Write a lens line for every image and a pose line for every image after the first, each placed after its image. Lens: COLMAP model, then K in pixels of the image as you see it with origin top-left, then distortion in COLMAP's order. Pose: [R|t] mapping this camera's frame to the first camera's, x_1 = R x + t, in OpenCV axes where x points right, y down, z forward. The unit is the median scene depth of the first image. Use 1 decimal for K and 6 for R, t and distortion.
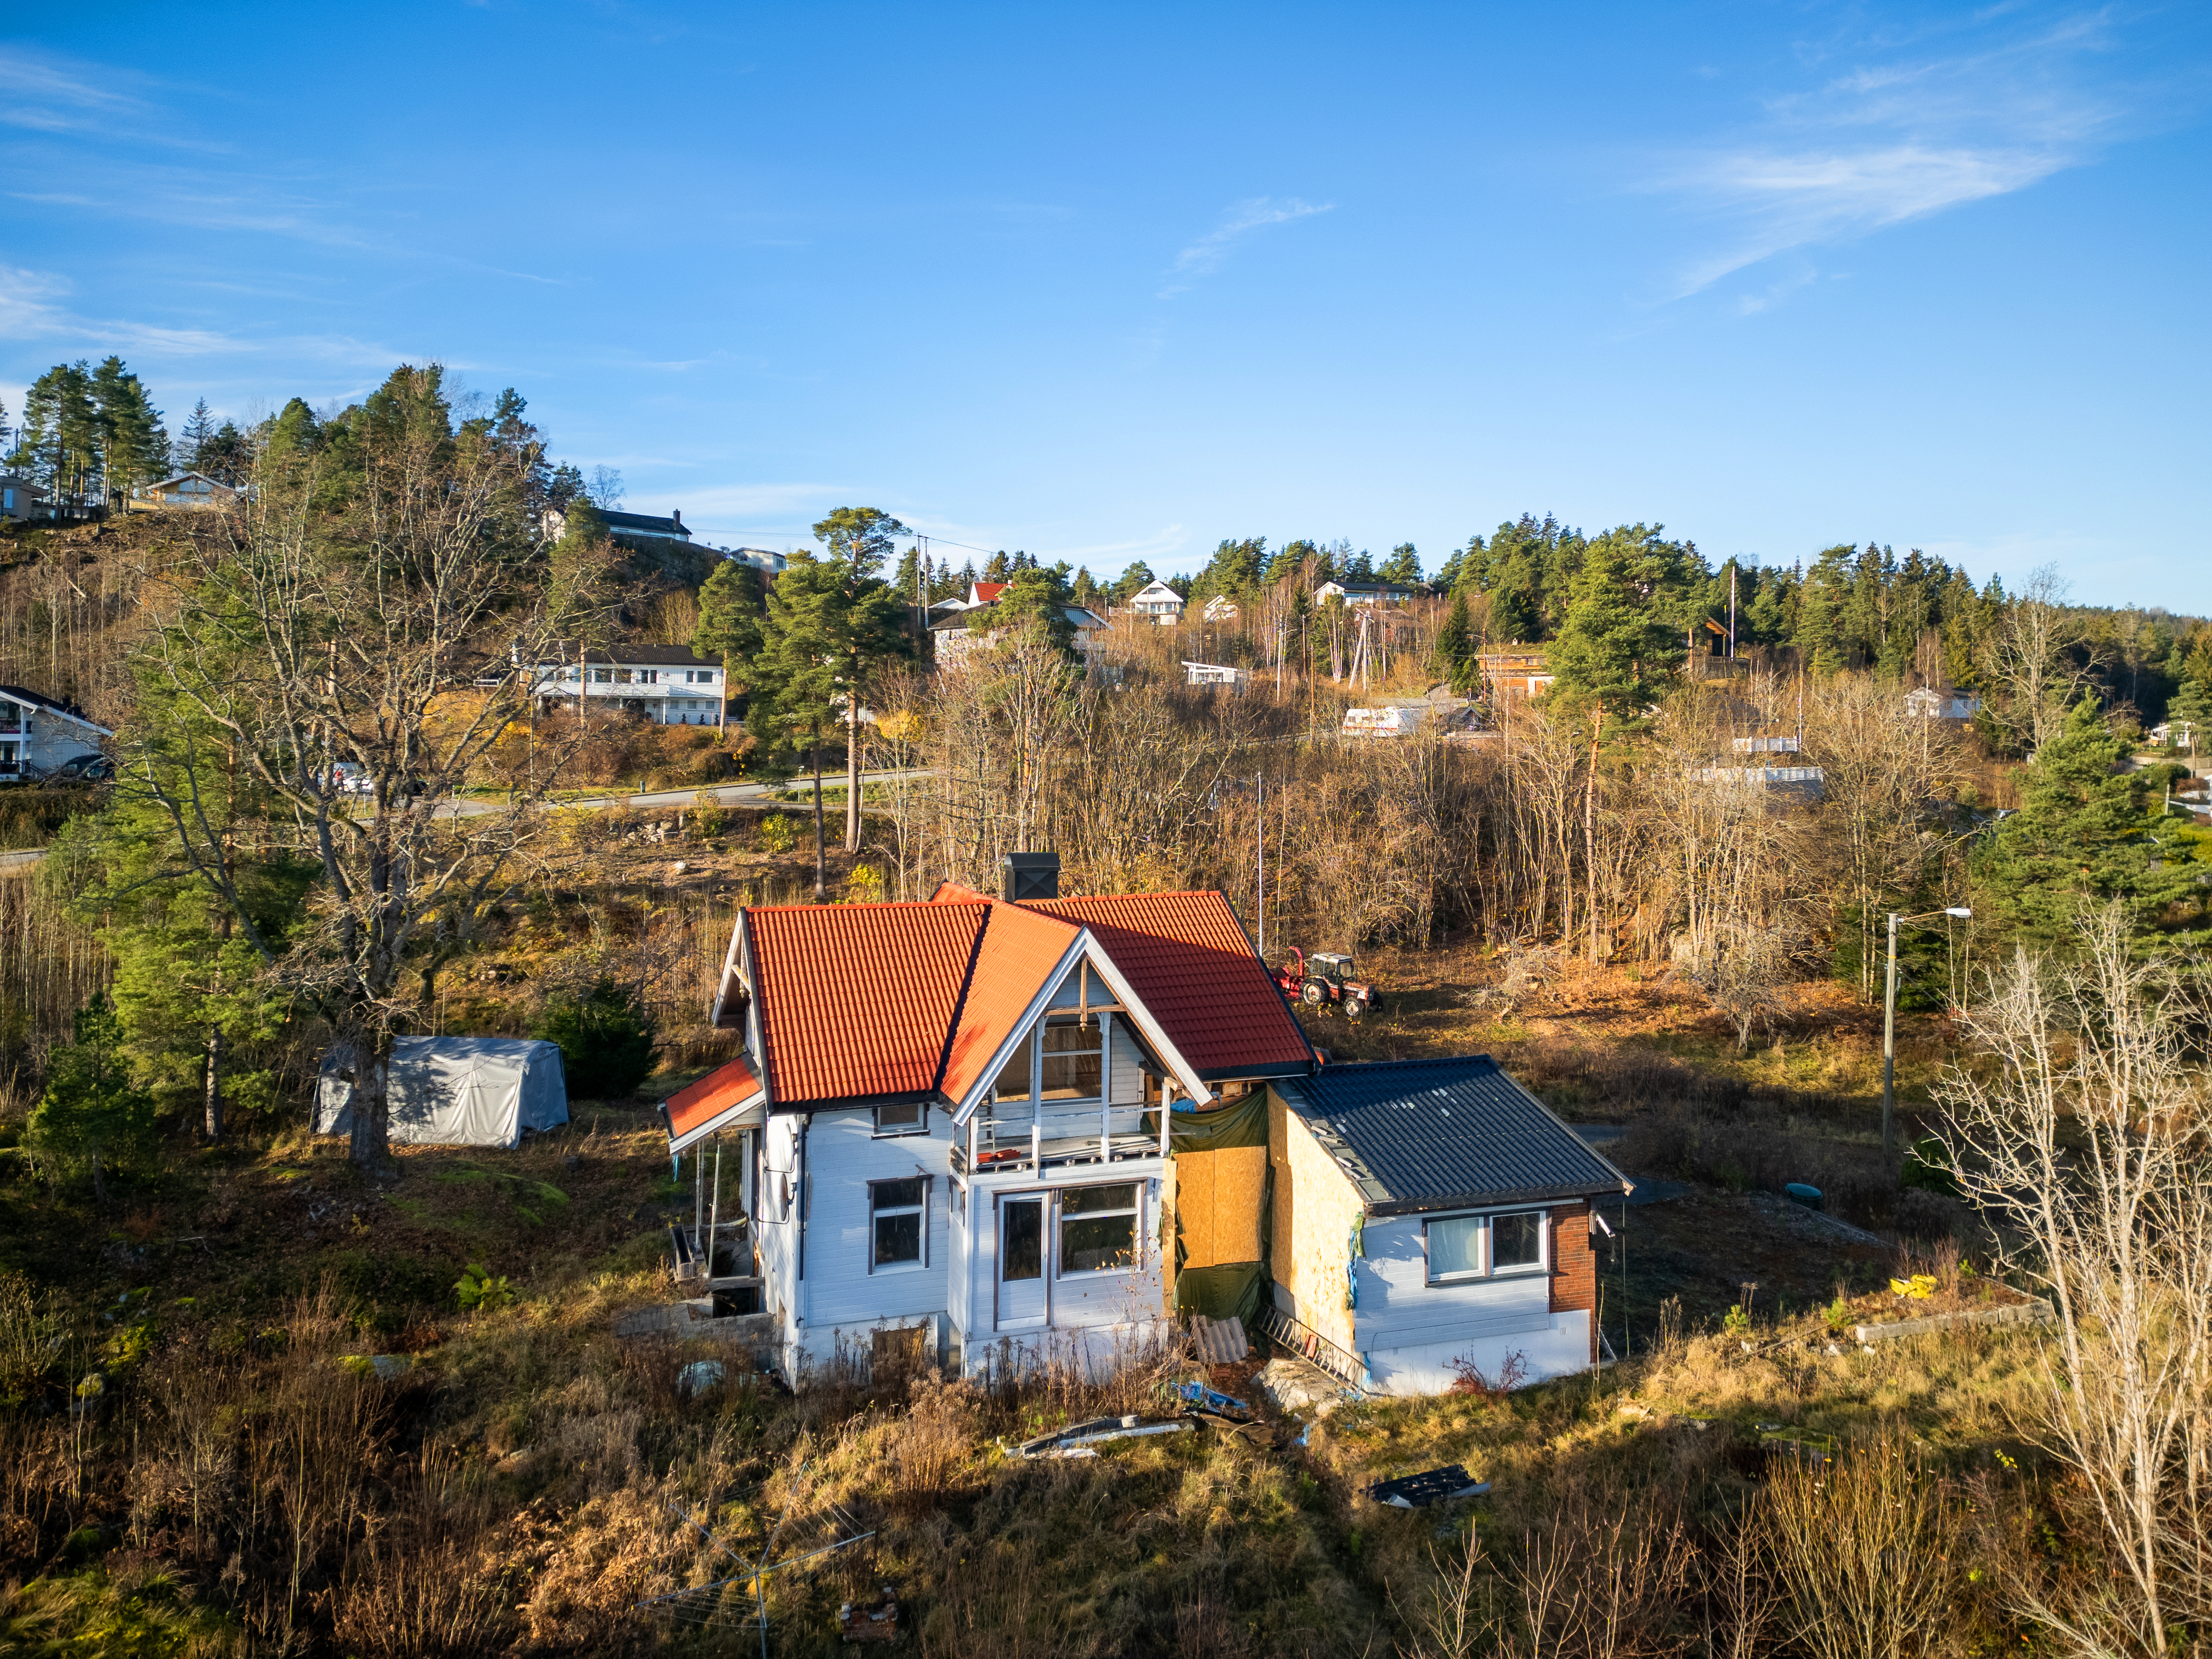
lens RADIAL K [[1608.8, 0, 1111.4], [0, 1608.8, 711.0], [0, 0, 1]] dist [0.041249, -0.002885]
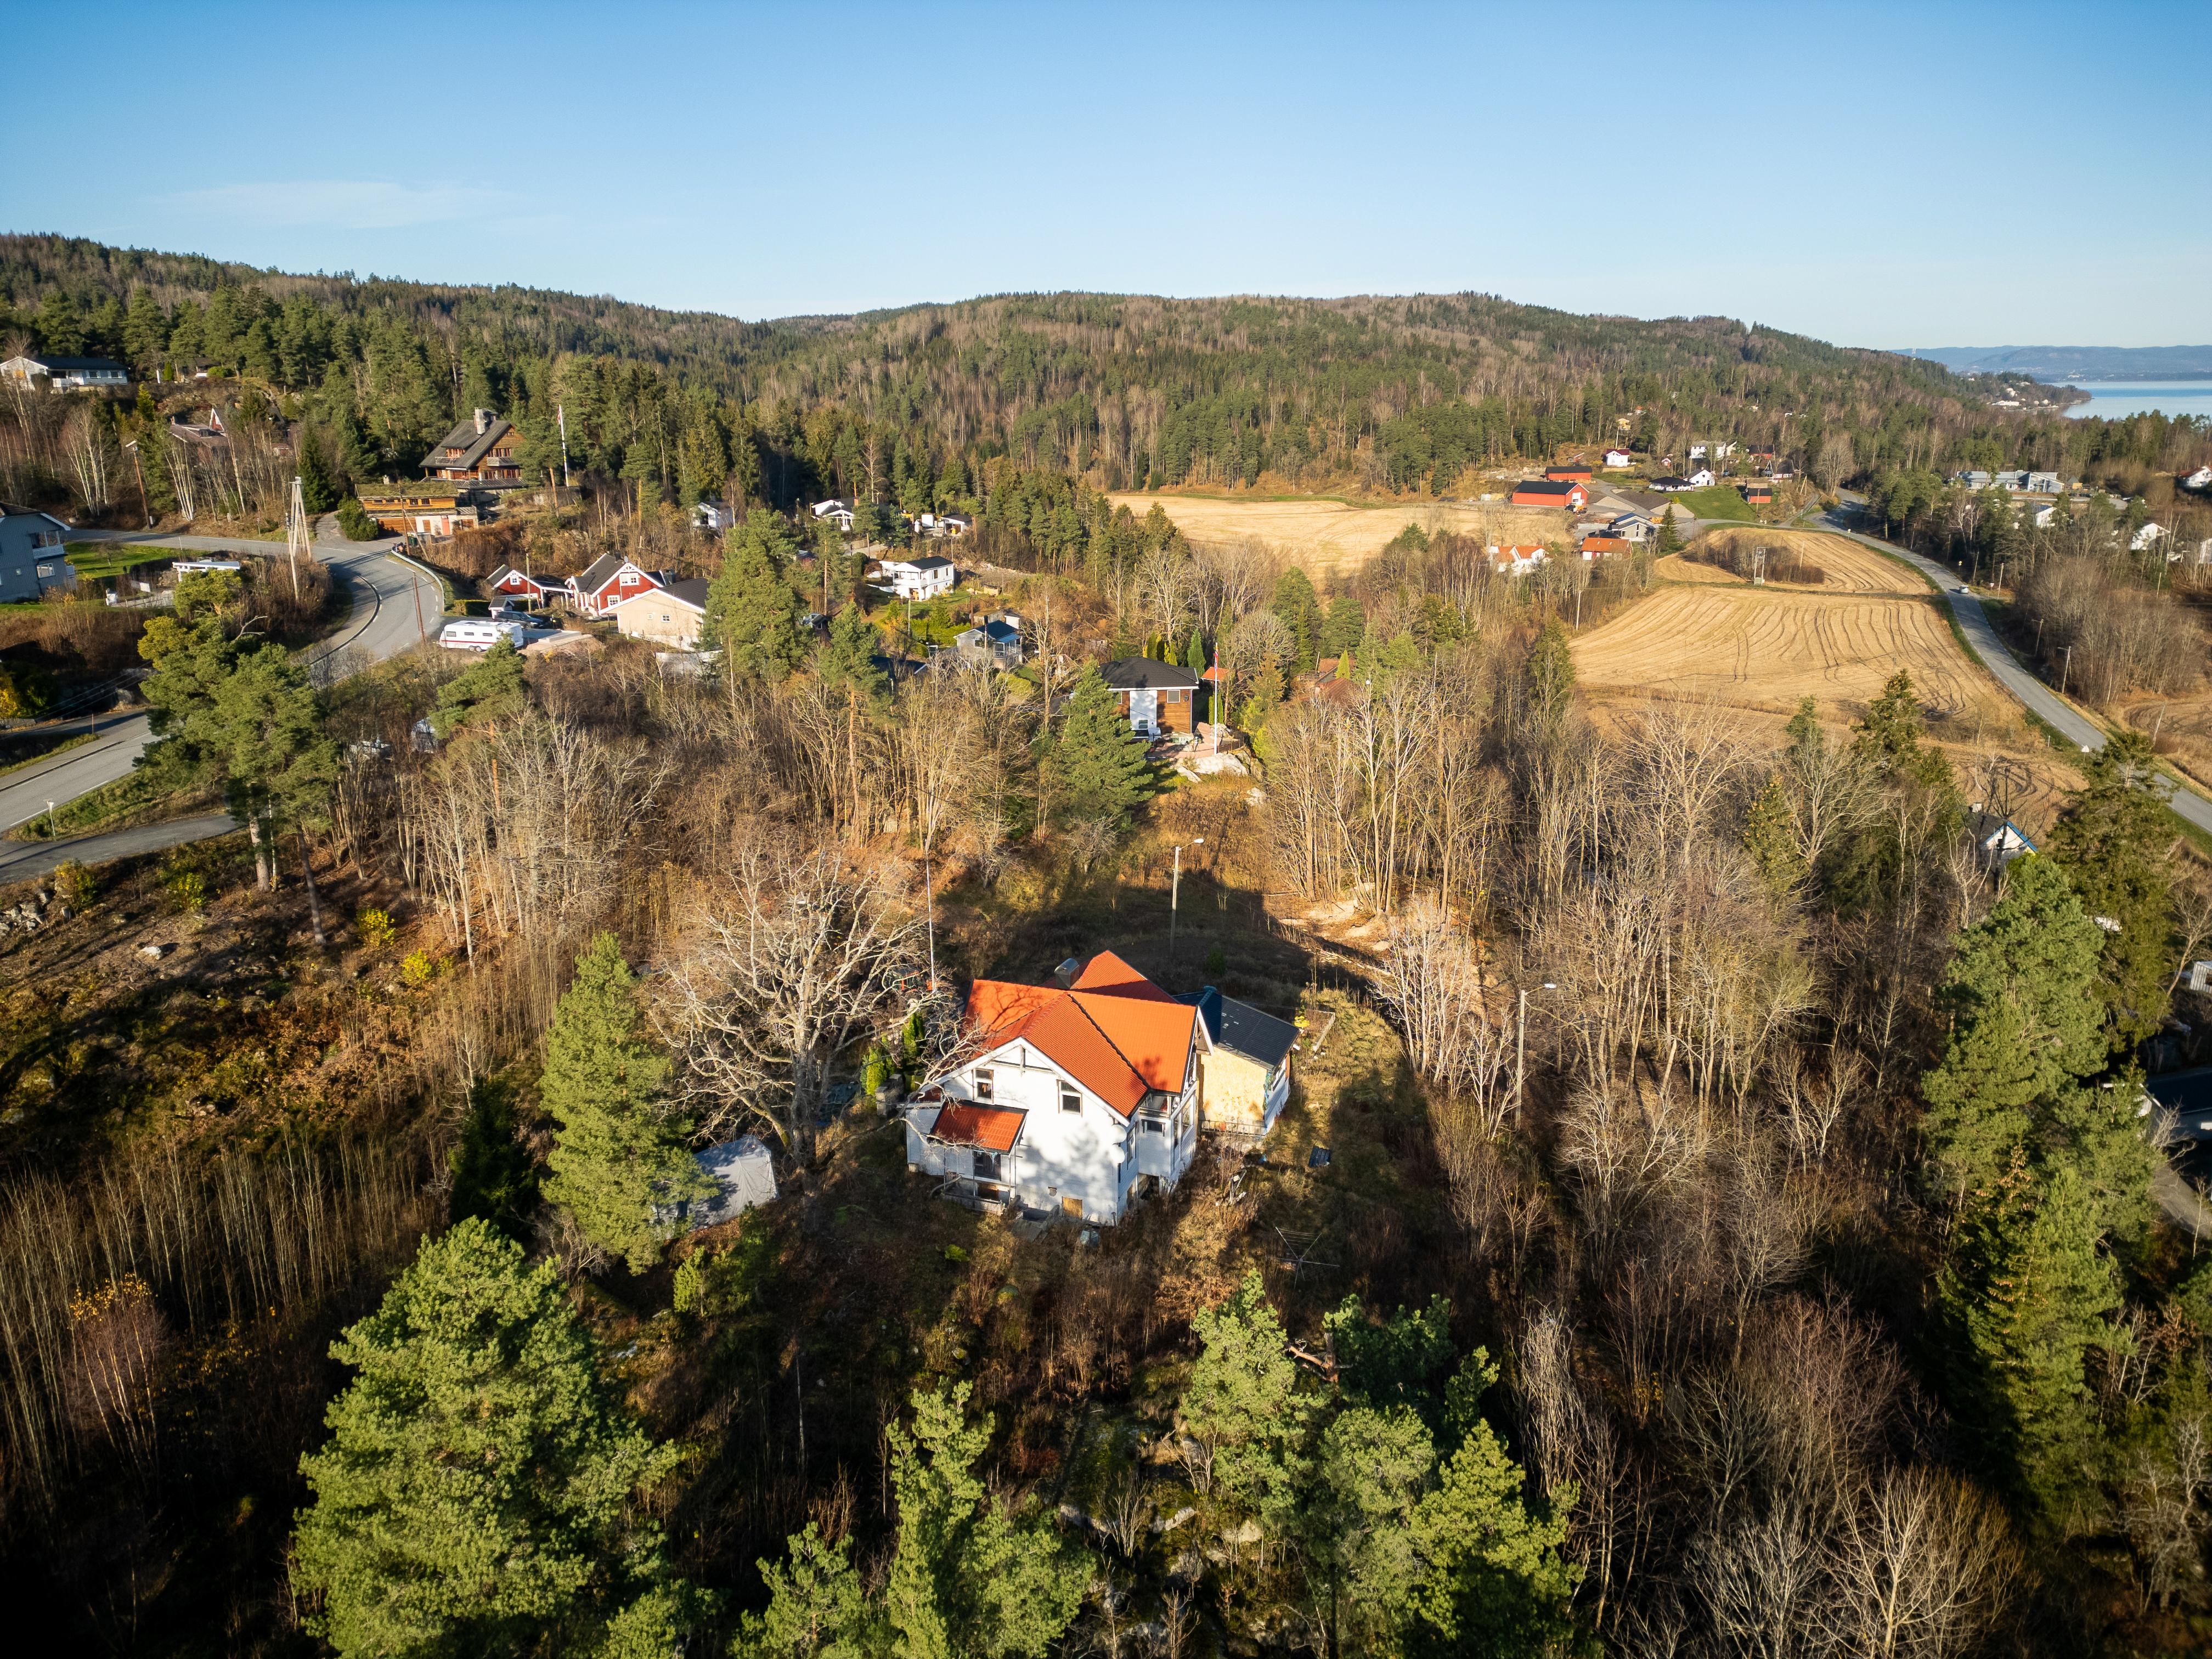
lens RADIAL K [[1512.3, 0, 1106.0], [0, 1512.3, 829.5], [0, 0, 1]] dist [0.097971, -0.125521]
pose [[0.626000, -0.225053, 0.746642, -1.733506], [-0.003598, 0.956607, 0.291358, -0.777664], [-0.779815, -0.185076, 0.598027, -0.204659]]
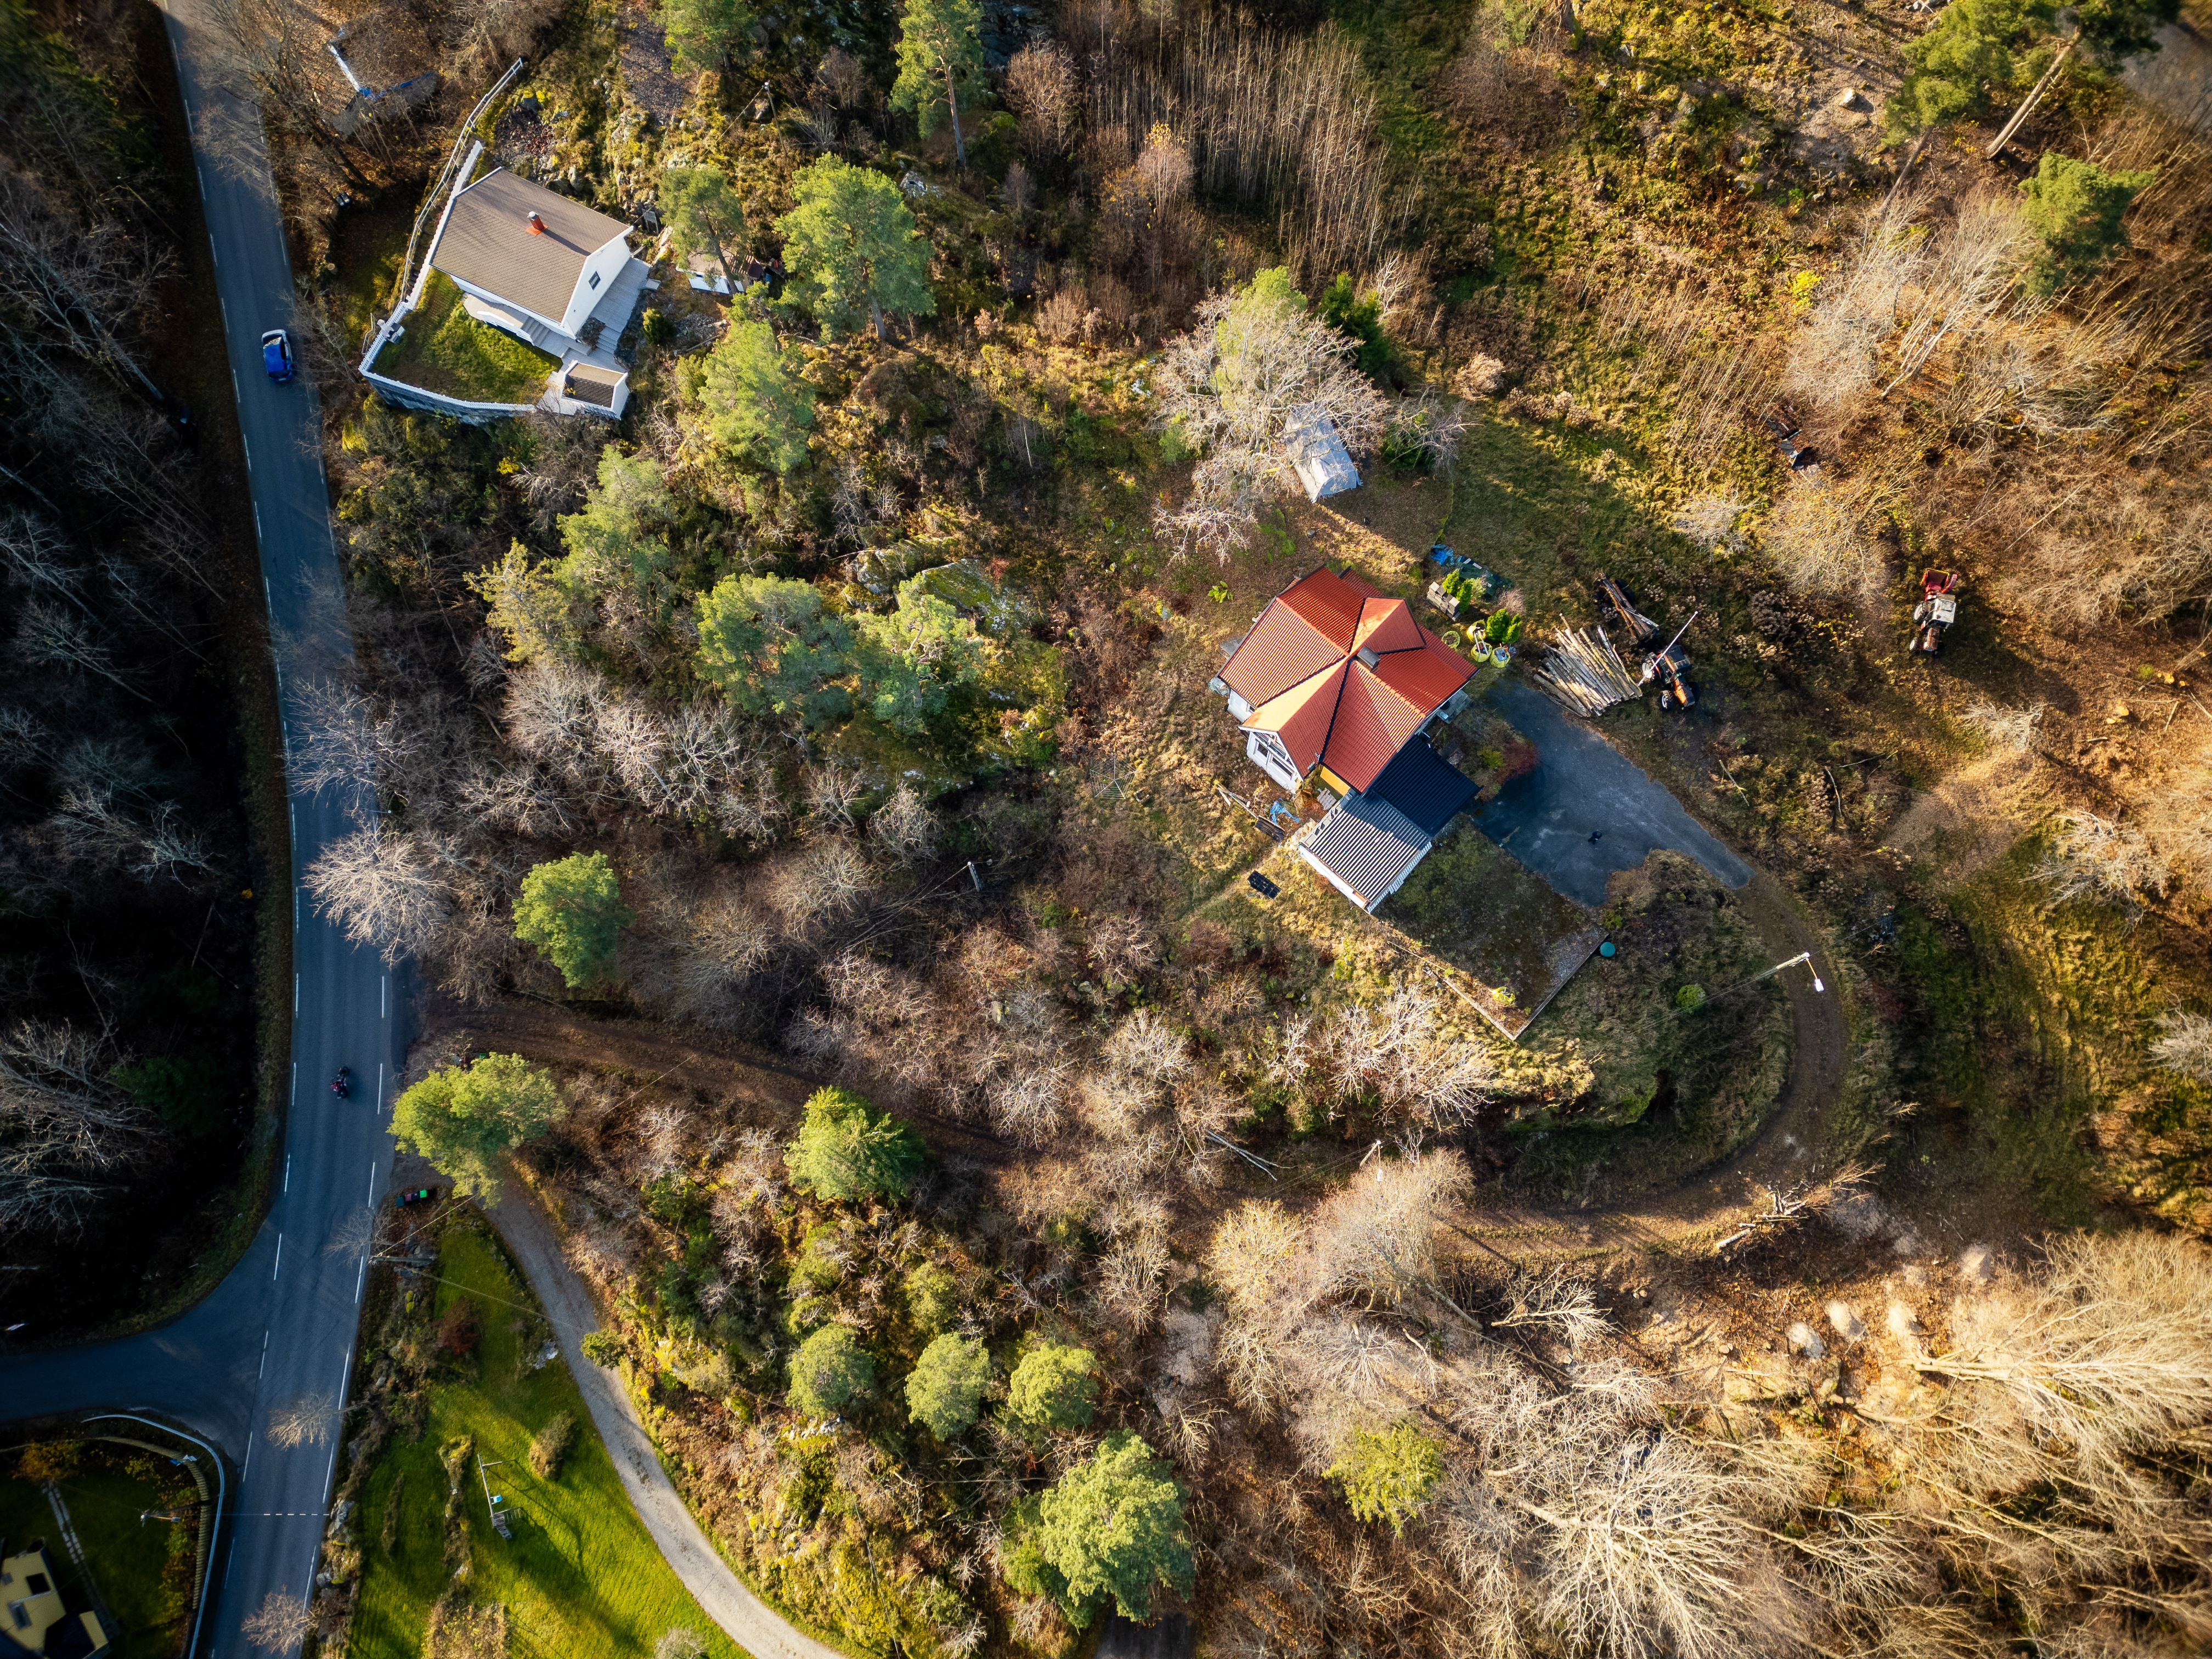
lens RADIAL K [[1490.0, 0, 1106.0], [0, 1490.0, 829.5], [0, 0, 1]] dist [0.069626, -0.066161]
pose [[0.466100, 0.837627, -0.284836, 0.778257], [0.037055, 0.303181, 0.952212, -2.451043], [0.883956, -0.454381, 0.110274, 0.326298]]
